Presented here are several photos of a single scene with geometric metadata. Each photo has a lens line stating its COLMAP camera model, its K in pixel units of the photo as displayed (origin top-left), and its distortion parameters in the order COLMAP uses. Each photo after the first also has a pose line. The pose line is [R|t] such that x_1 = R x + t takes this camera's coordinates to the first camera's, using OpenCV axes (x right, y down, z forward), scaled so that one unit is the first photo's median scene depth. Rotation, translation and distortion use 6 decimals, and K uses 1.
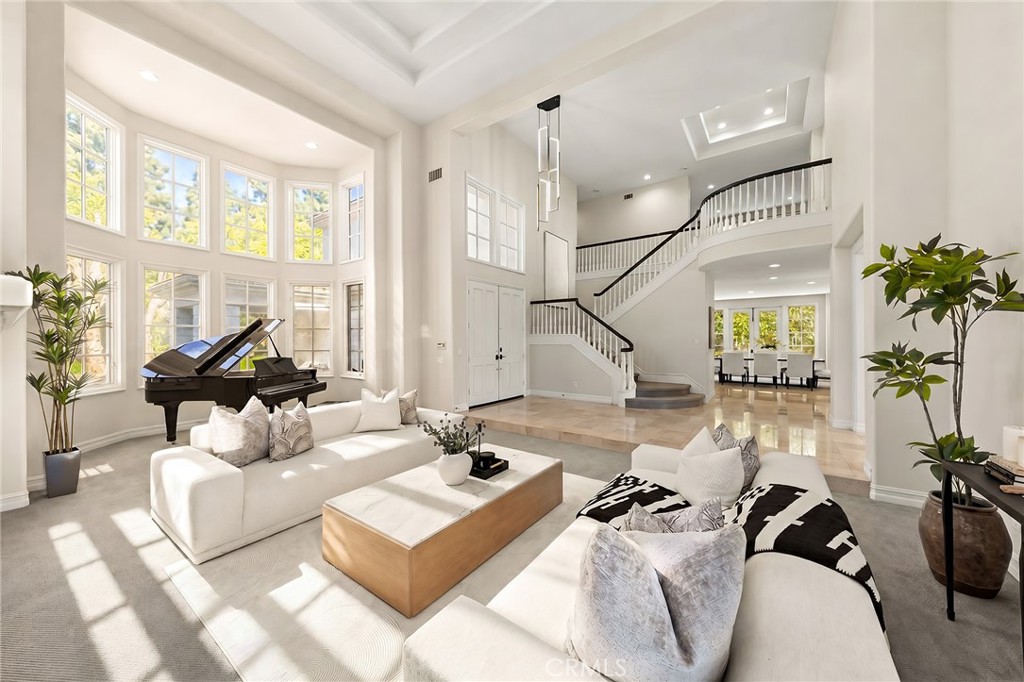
lens RADIAL K [[346.8, 0, 519.0], [0, 346.8, 340.6], [0, 0, 1]] dist [0.005085, 0.000077]
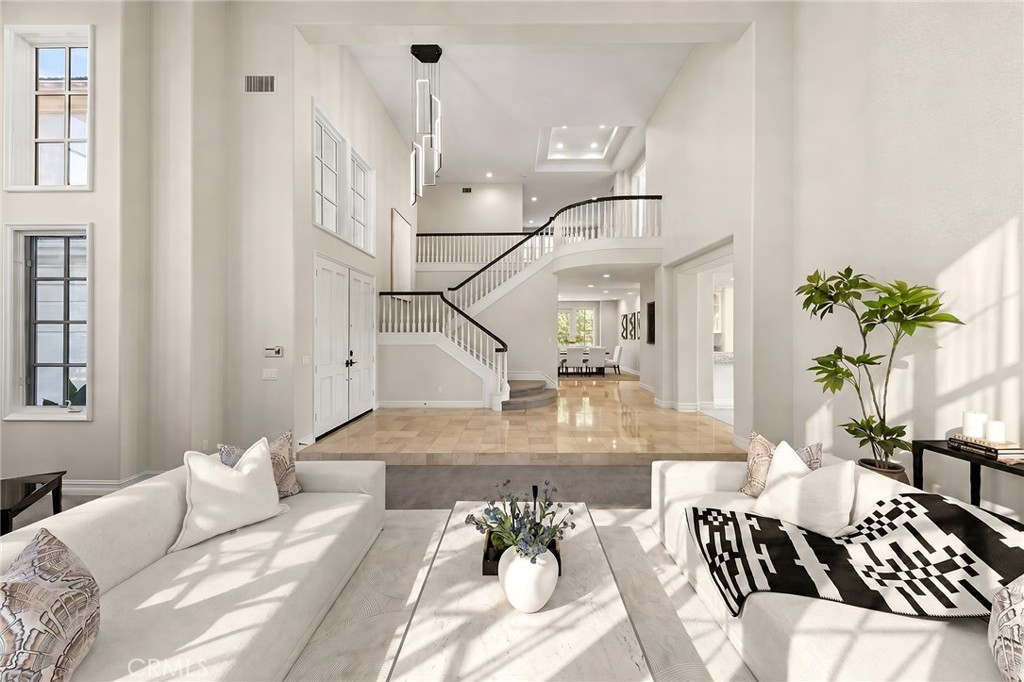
lens RADIAL K [[346.8, 0, 512.2], [0, 346.8, 336.1], [0, 0, 1]] dist [0.005085, 0.000077]
pose [[0.831339, -0.002652, 0.555759, -0.174407], [0.001596, 0.999996, 0.002384, -0.012534], [-0.555763, -0.001095, 0.831340, 0.174296]]
